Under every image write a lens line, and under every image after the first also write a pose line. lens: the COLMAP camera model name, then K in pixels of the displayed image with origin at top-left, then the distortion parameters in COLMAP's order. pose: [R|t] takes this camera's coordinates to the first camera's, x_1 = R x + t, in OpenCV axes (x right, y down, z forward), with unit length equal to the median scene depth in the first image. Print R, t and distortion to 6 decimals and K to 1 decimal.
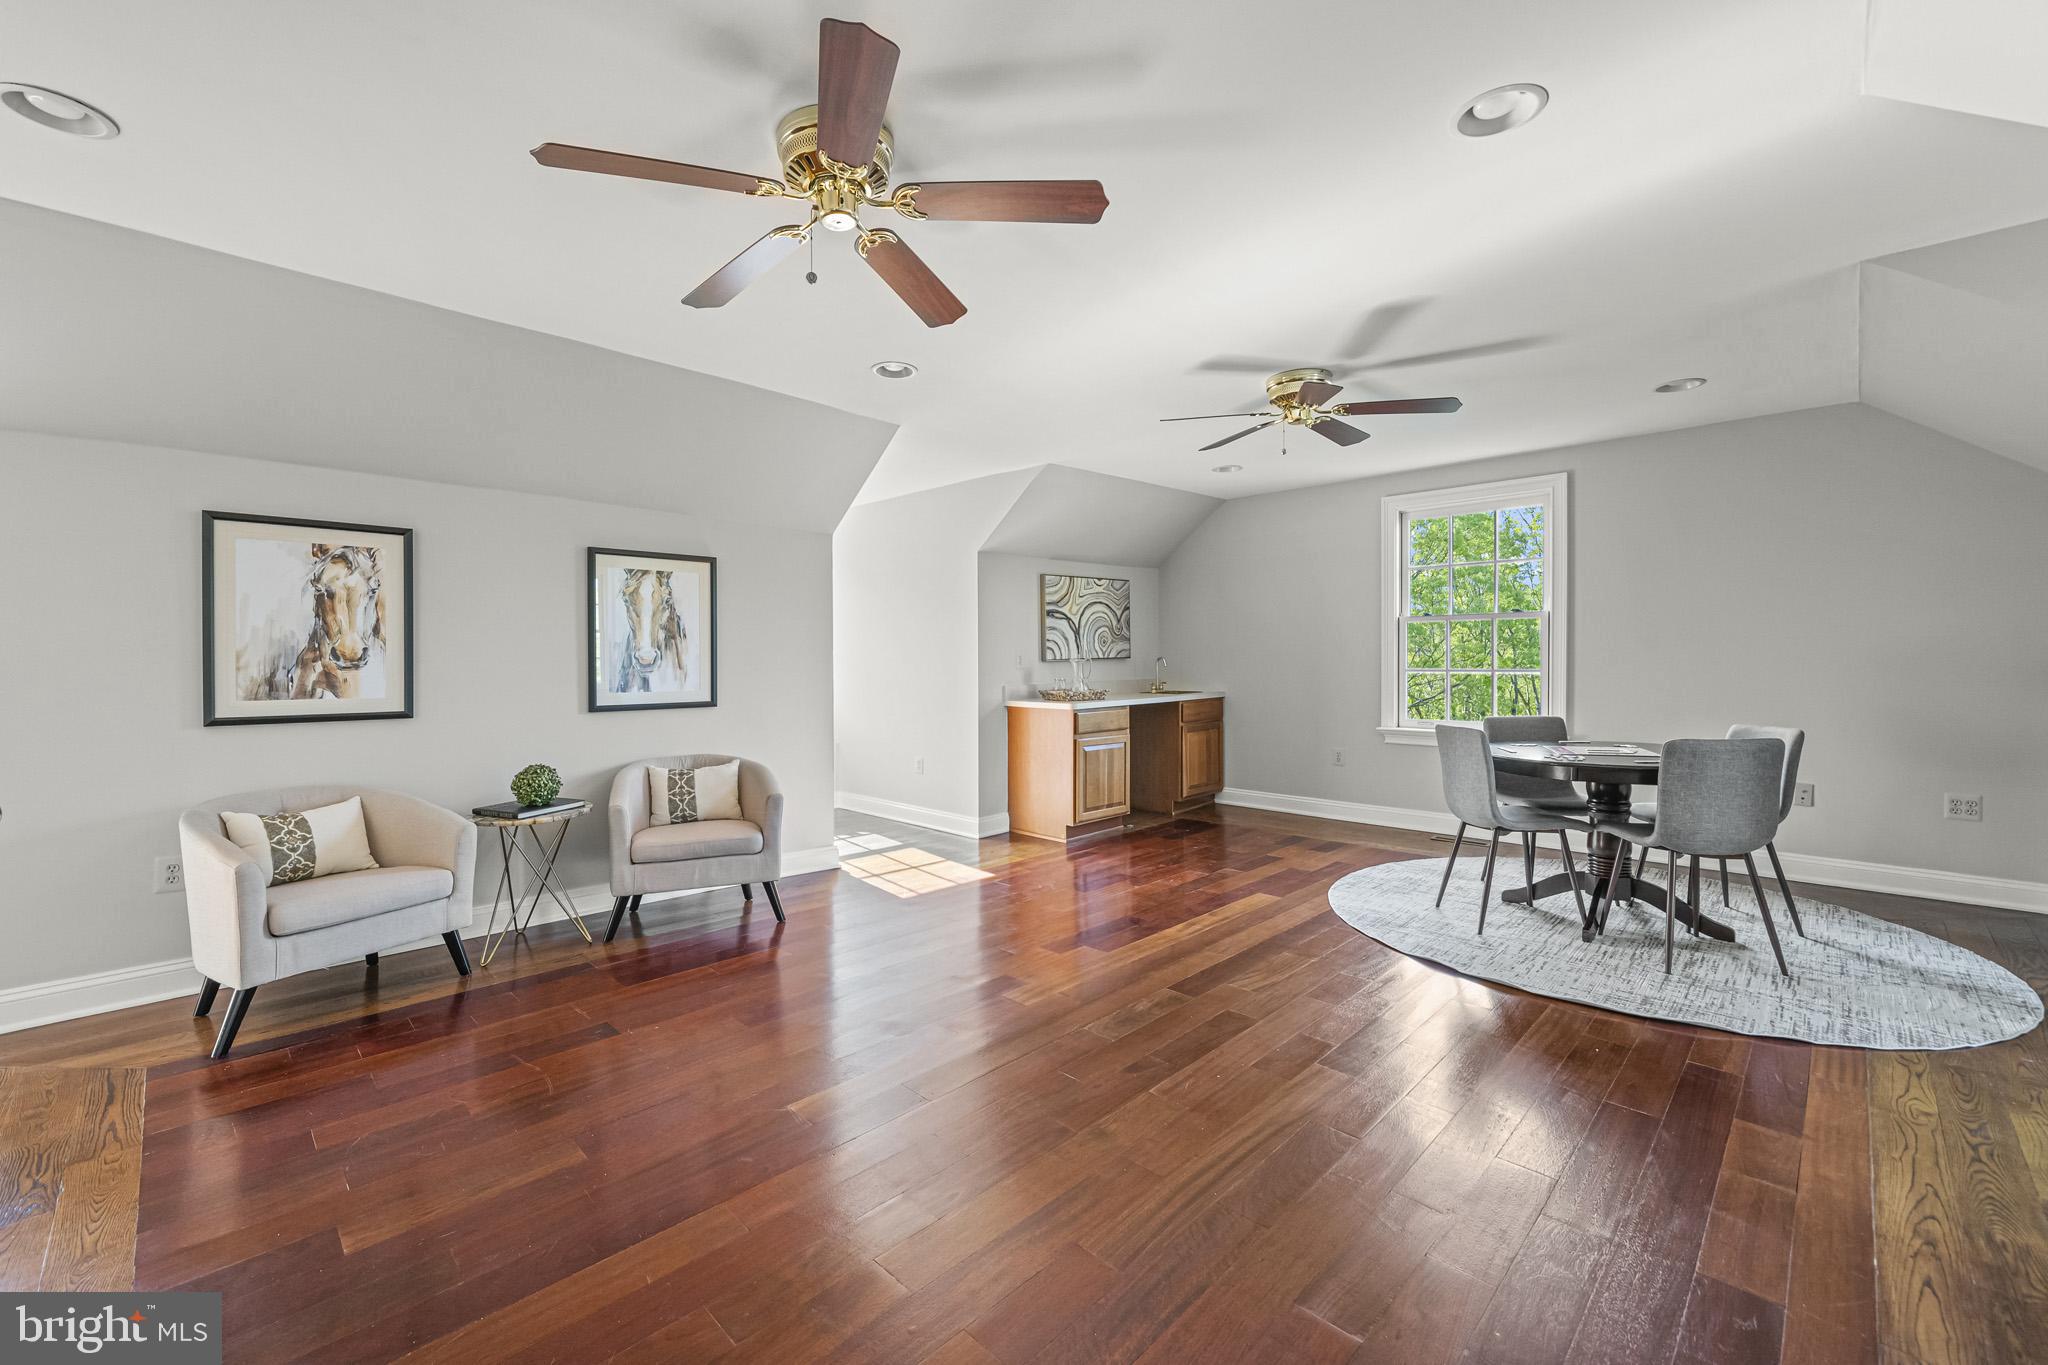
lens RADIAL K [[850.2, 0, 1021.7], [0, 850.2, 667.0], [0, 0, 1]] dist [-0.001158, 0.000058]
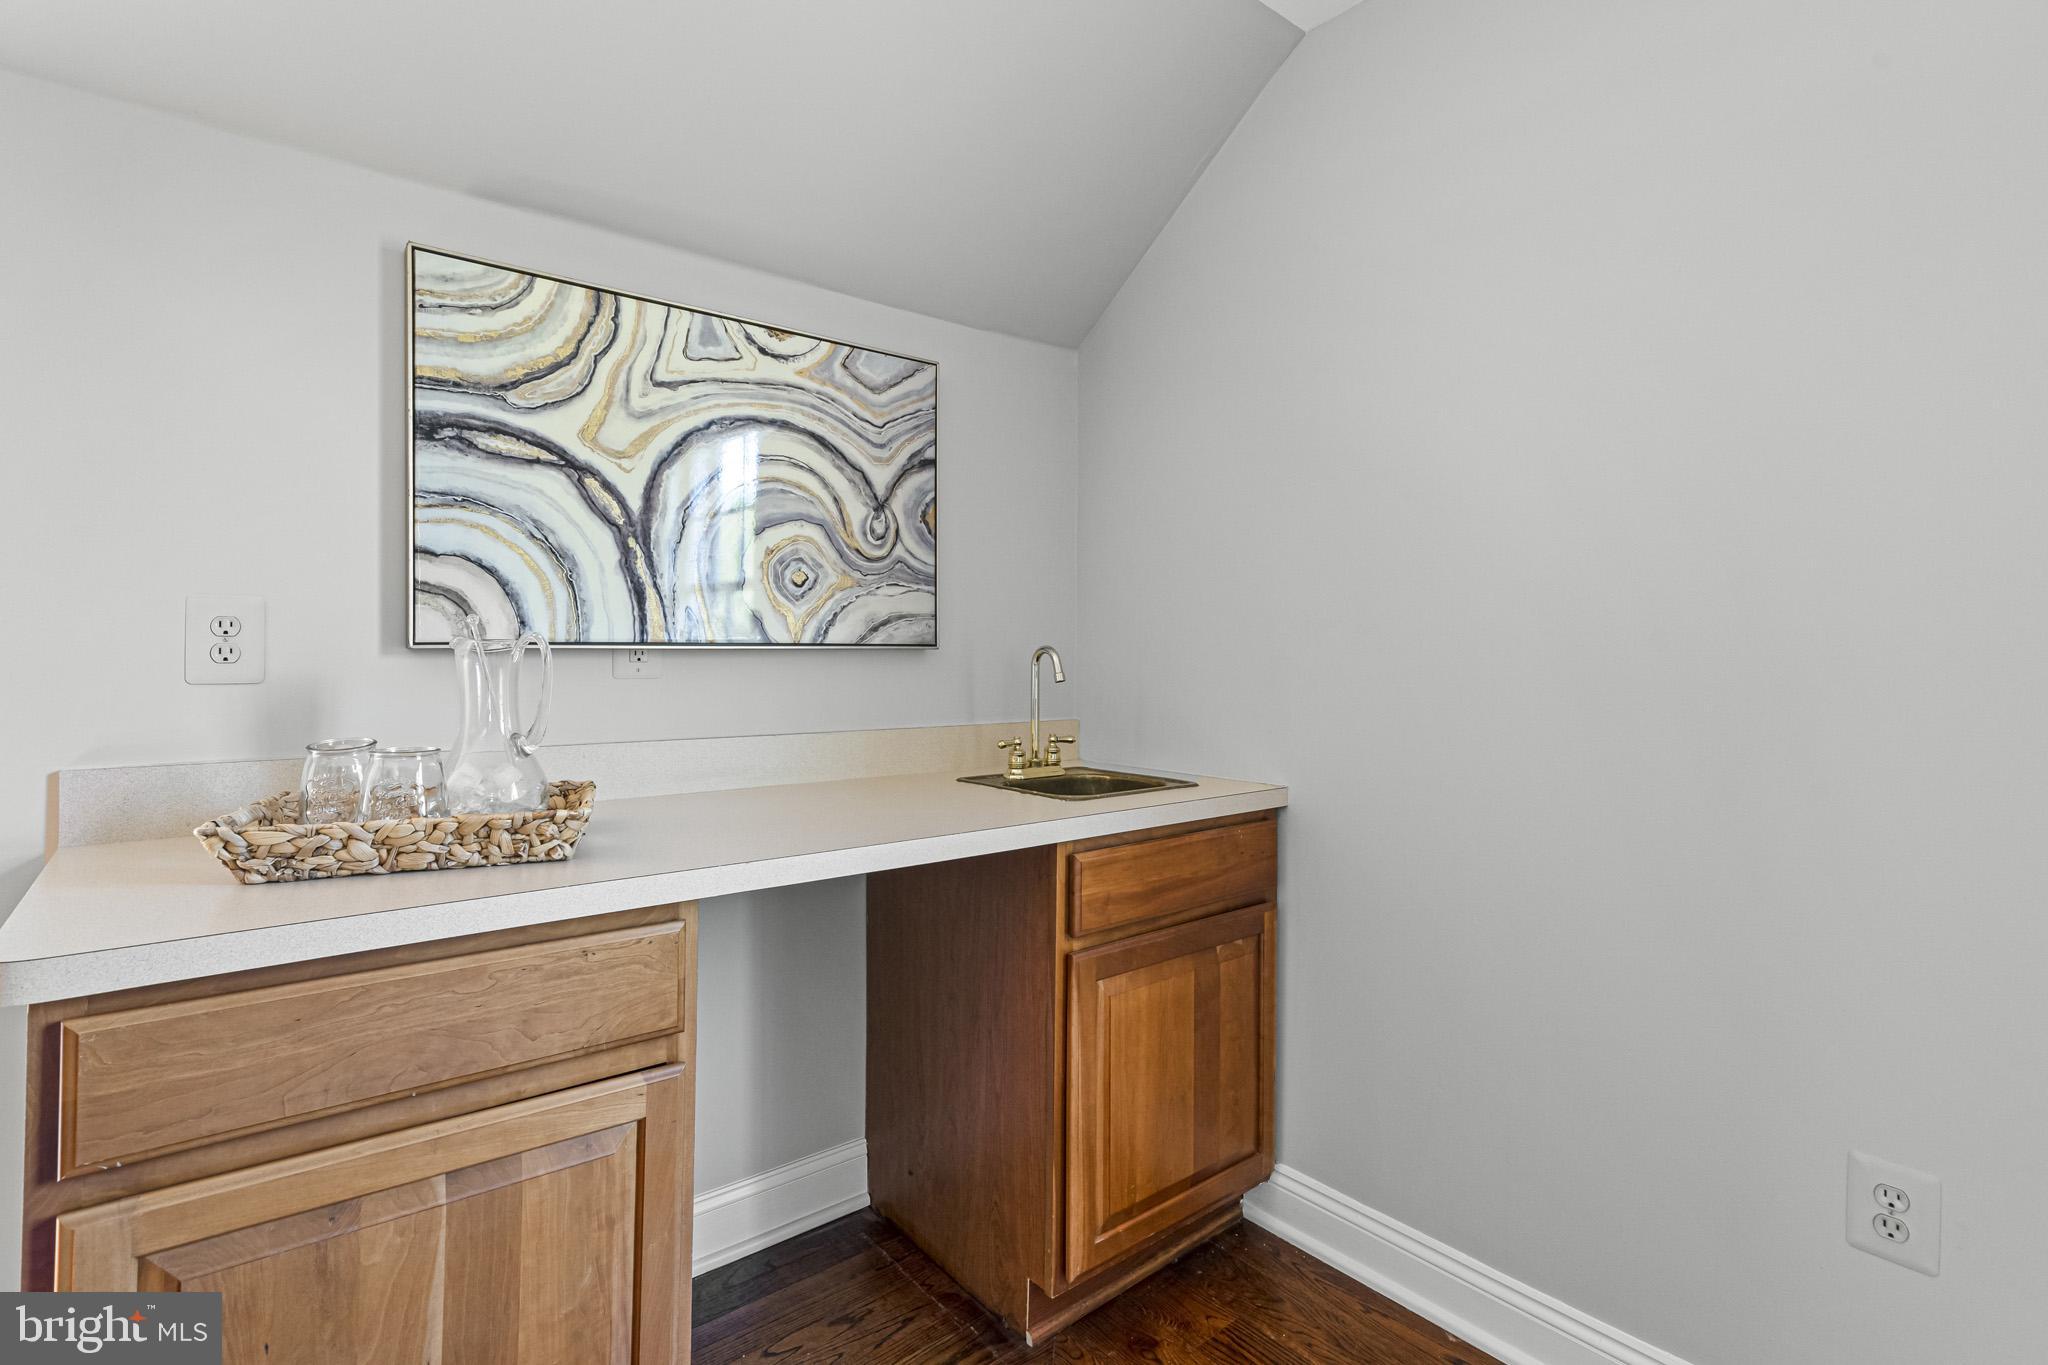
lens RADIAL K [[945.3, 0, 1023.4], [0, 945.3, 668.2], [0, 0, 1]] dist [-0.006288, -0.000196]
pose [[0.993404, 0.020165, -0.112882, 0.202166], [-0.020600, 0.999784, -0.002689, -0.004313], [0.112803, 0.004997, 0.993605, 0.750294]]
